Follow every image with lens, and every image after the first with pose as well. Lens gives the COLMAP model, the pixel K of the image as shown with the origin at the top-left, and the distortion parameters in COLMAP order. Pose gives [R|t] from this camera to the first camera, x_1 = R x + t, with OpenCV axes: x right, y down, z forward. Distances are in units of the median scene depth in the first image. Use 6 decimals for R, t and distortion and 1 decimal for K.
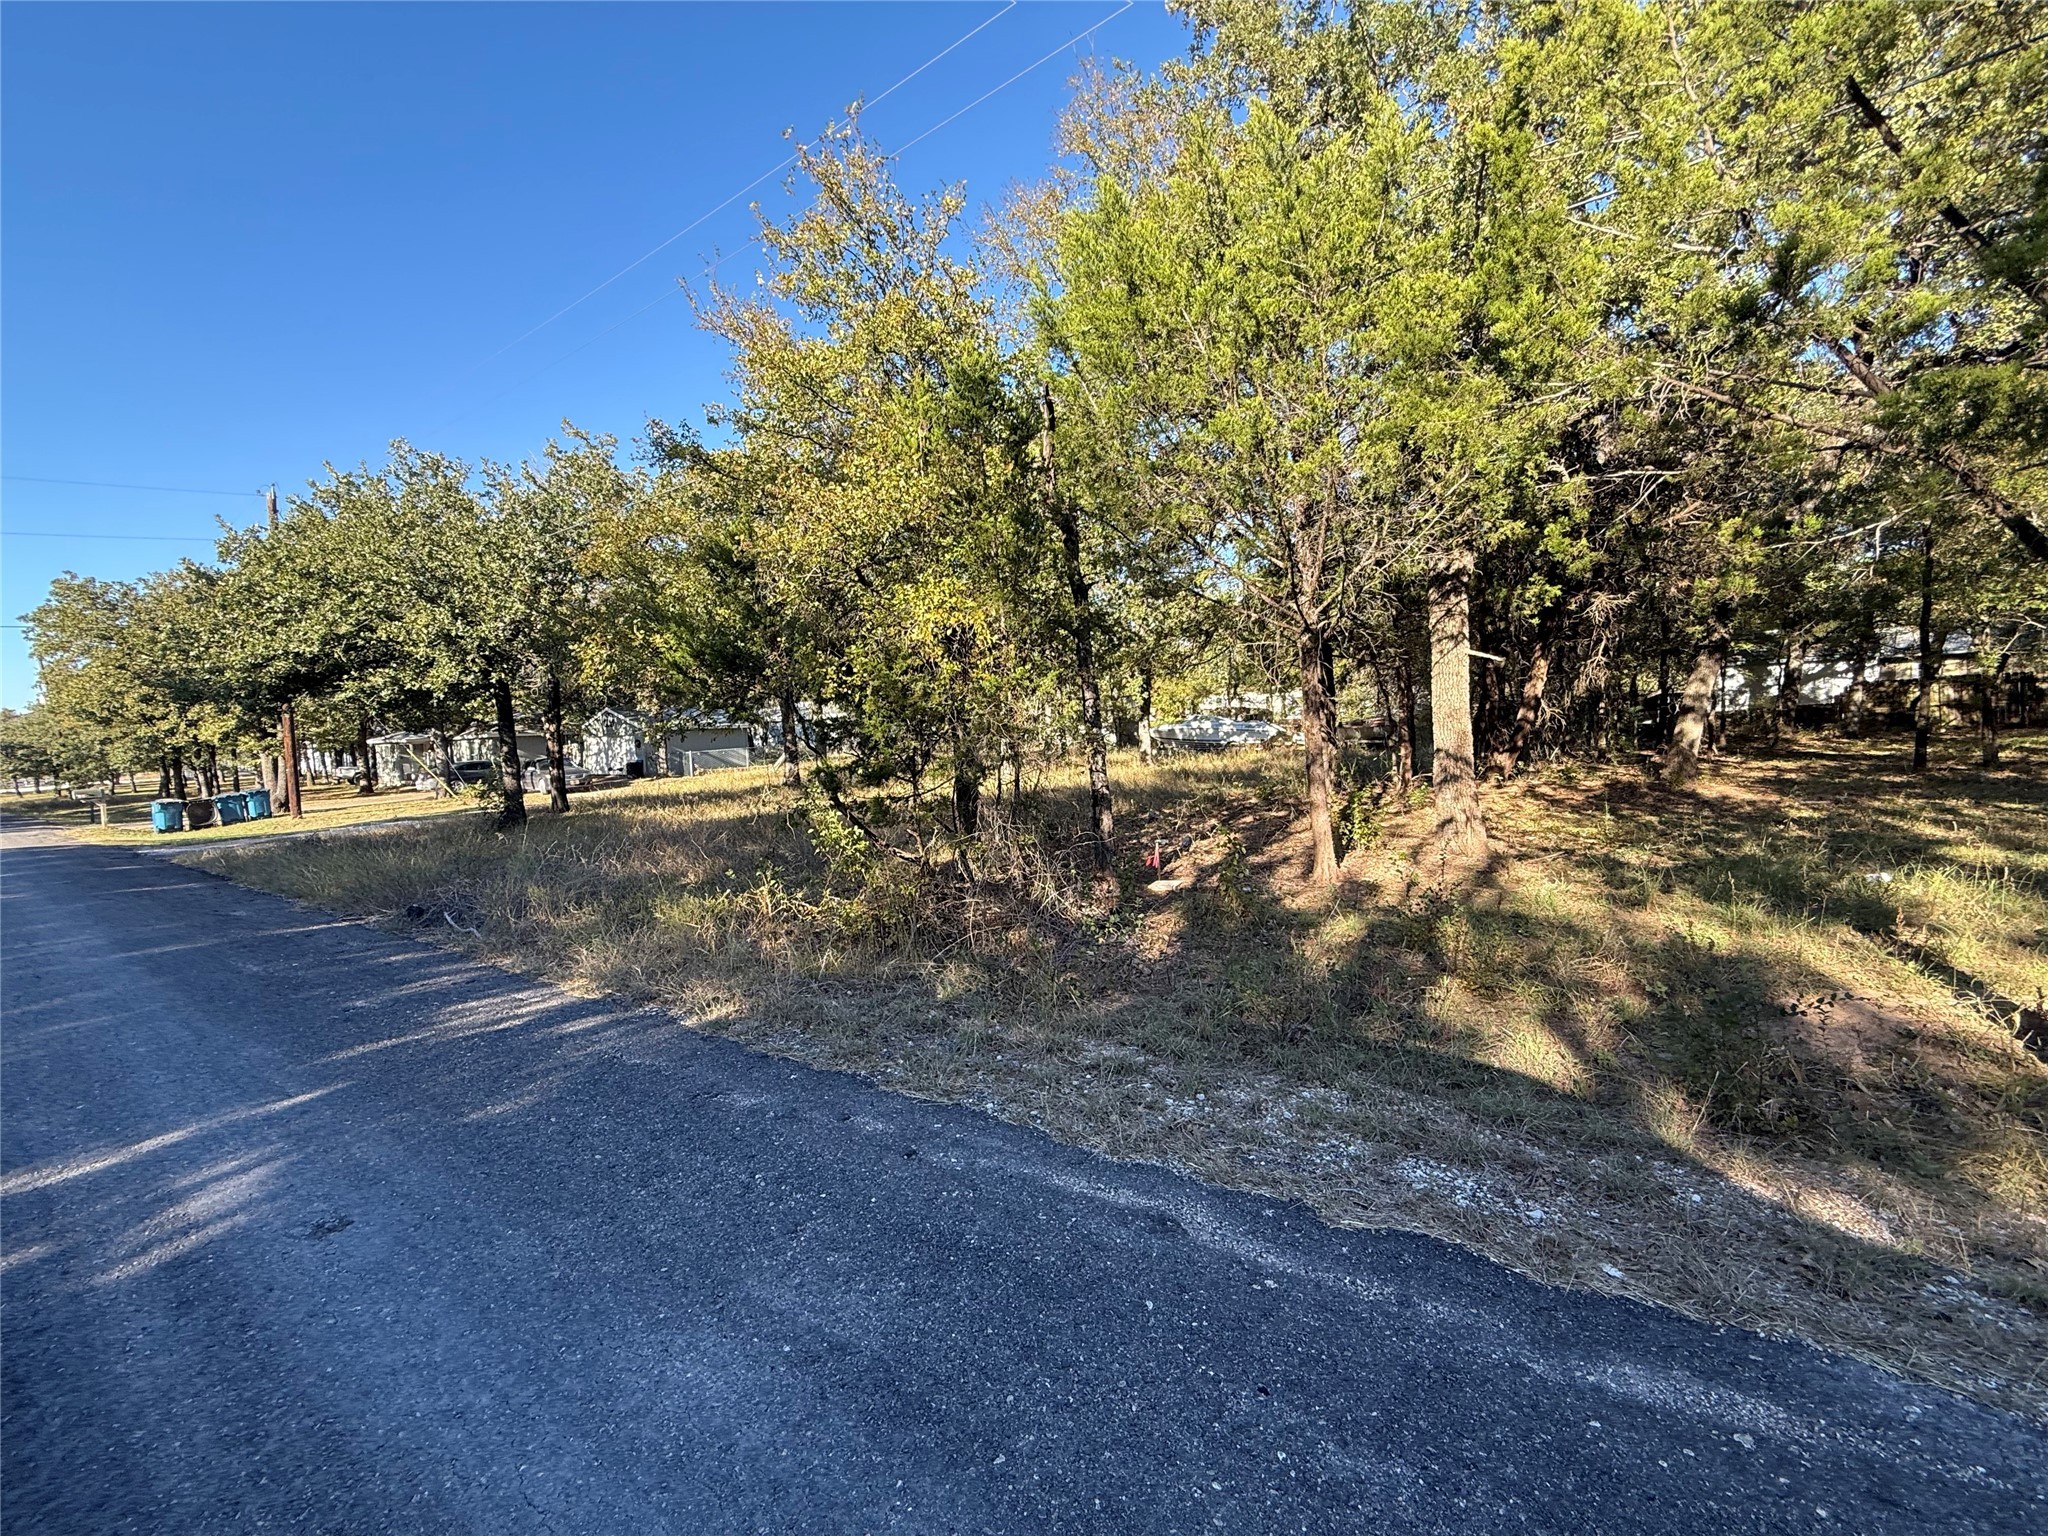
lens RADIAL K [[818.7, 0, 1006.3], [0, 818.7, 762.7], [0, 0, 1]] dist [-0.001703, 0.001276]
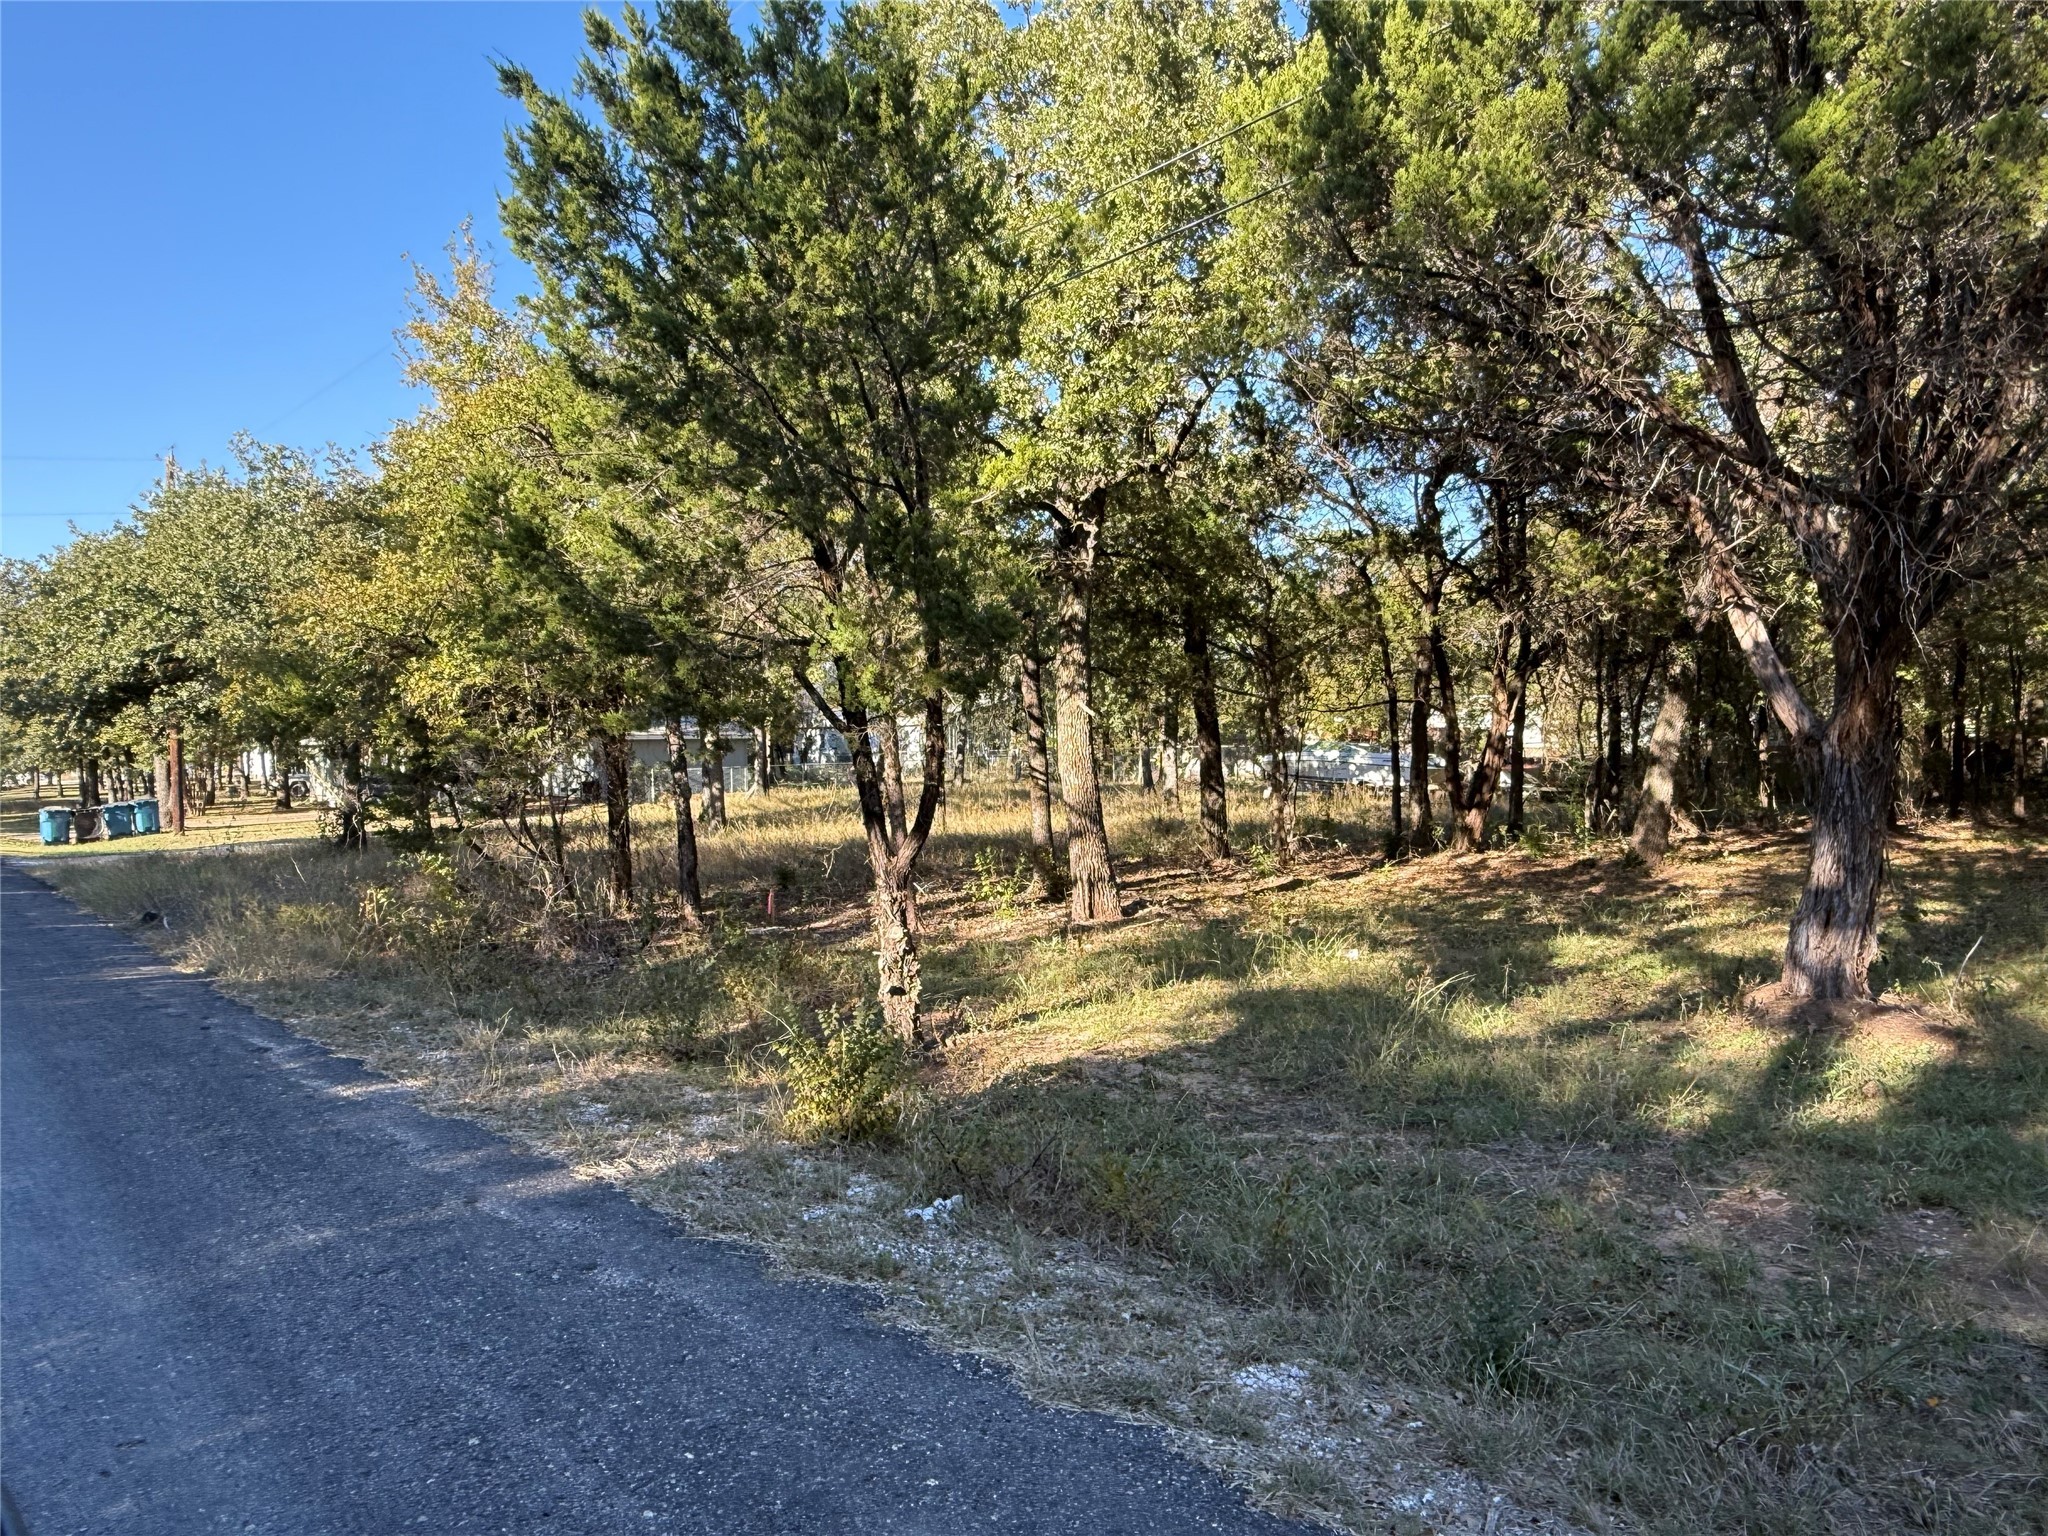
lens RADIAL K [[1349.0, 0, 1035.2], [0, 1349.0, 771.0], [0, 0, 1]] dist [-0.007256, 0.001215]
pose [[0.978668, 0.030196, -0.203216, 0.416760], [-0.033198, 0.999384, -0.011378, -0.017598], [0.202747, 0.017882, 0.979068, -0.278699]]
